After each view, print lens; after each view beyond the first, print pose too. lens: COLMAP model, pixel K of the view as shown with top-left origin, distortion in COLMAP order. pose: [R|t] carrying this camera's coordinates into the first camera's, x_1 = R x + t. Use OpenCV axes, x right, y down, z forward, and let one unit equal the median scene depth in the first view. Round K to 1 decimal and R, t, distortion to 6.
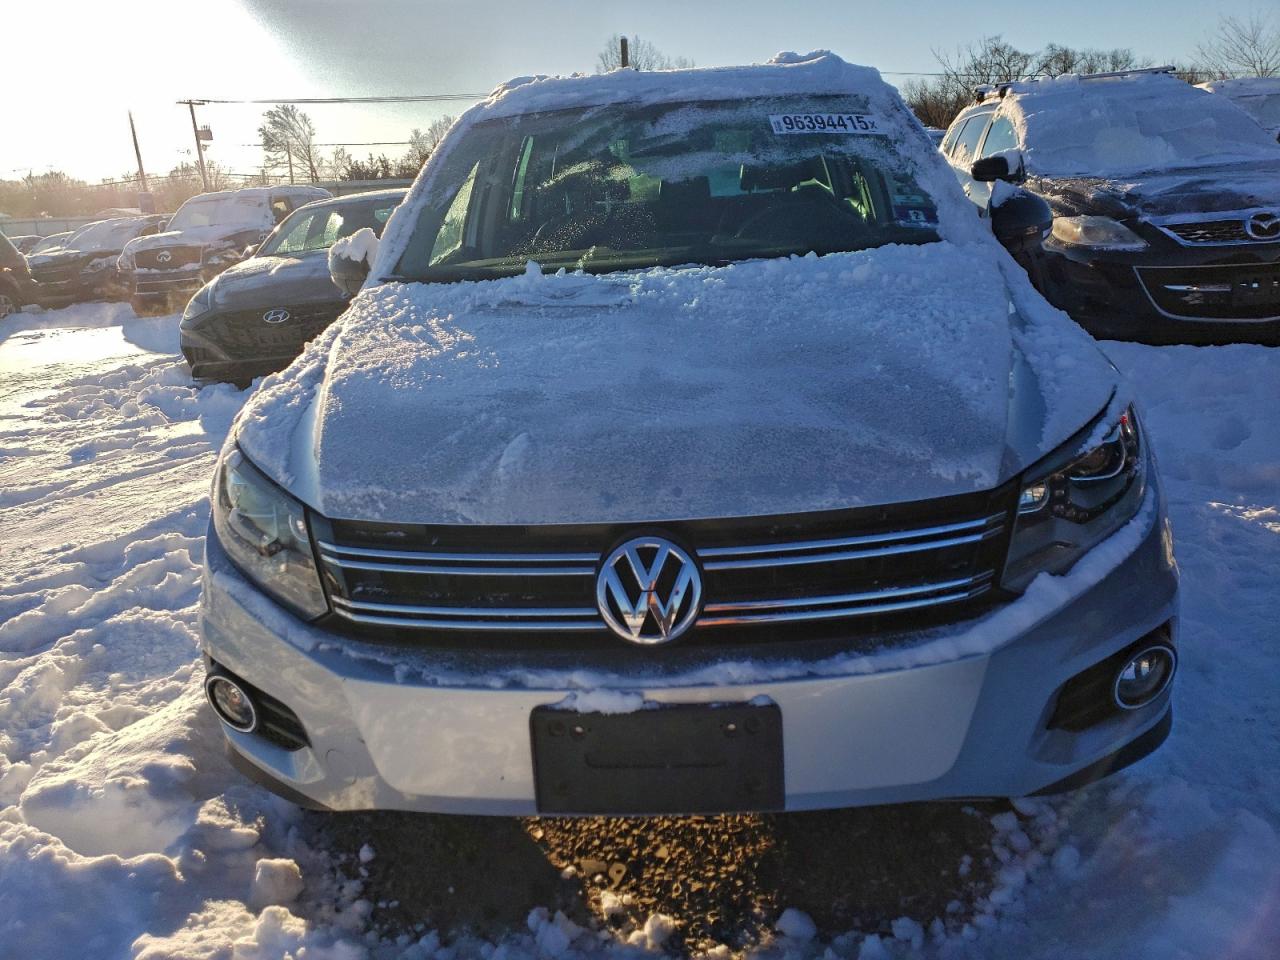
lens RADIAL K [[984.3, 0, 638.9], [0, 984.3, 477.1], [0, 0, 1]] dist [0.024867, -0.000328]
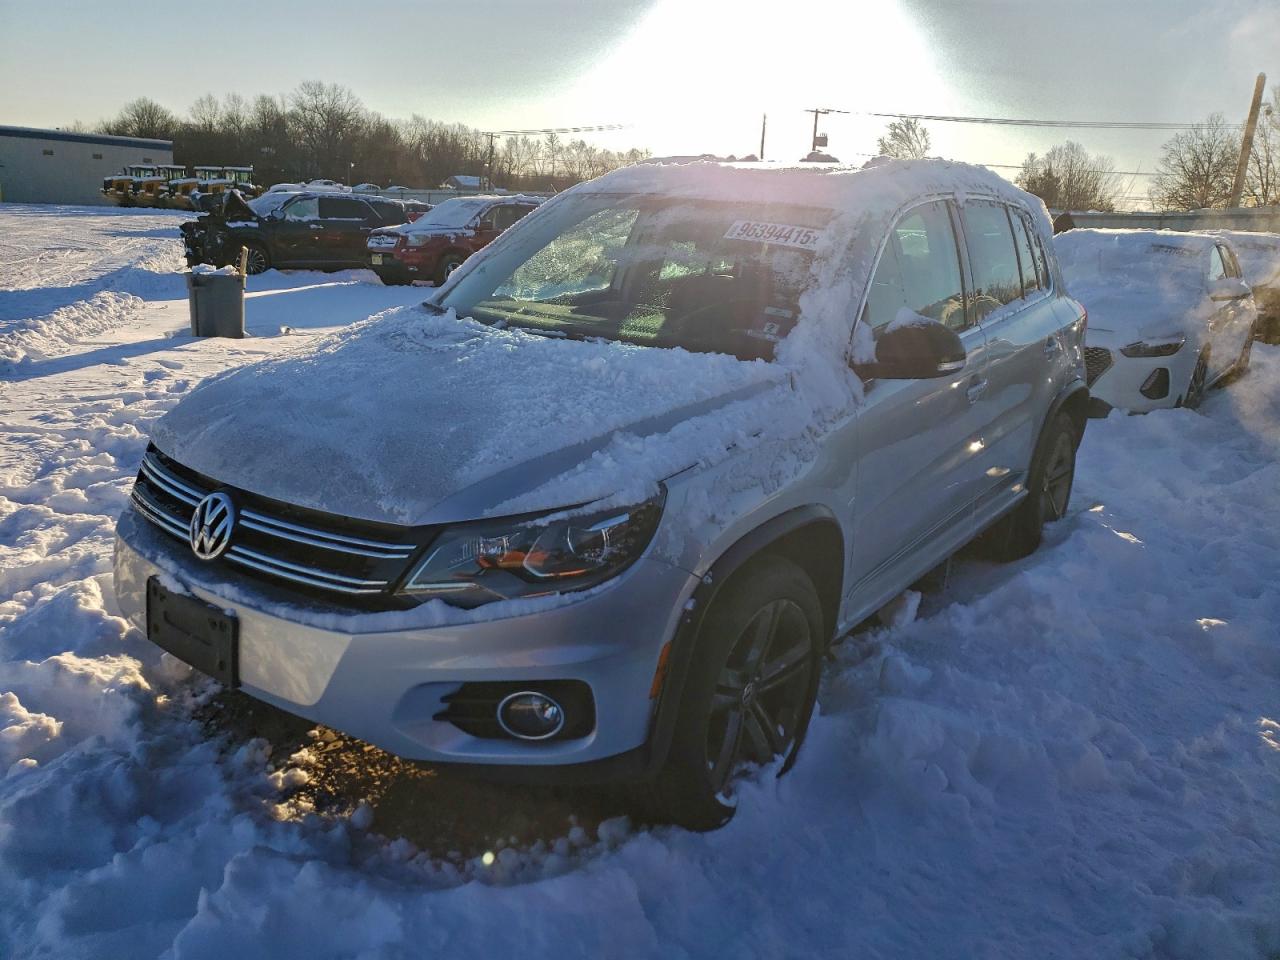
lens RADIAL K [[984.3, 0, 647.0], [0, 984.3, 483.0], [0, 0, 1]] dist [0.024867, -0.000328]
pose [[0.836156, 0.258406, -0.483807, 1.113382], [-0.262392, 0.963039, 0.060880, -0.189920], [0.481657, 0.076042, 0.873055, -0.039047]]
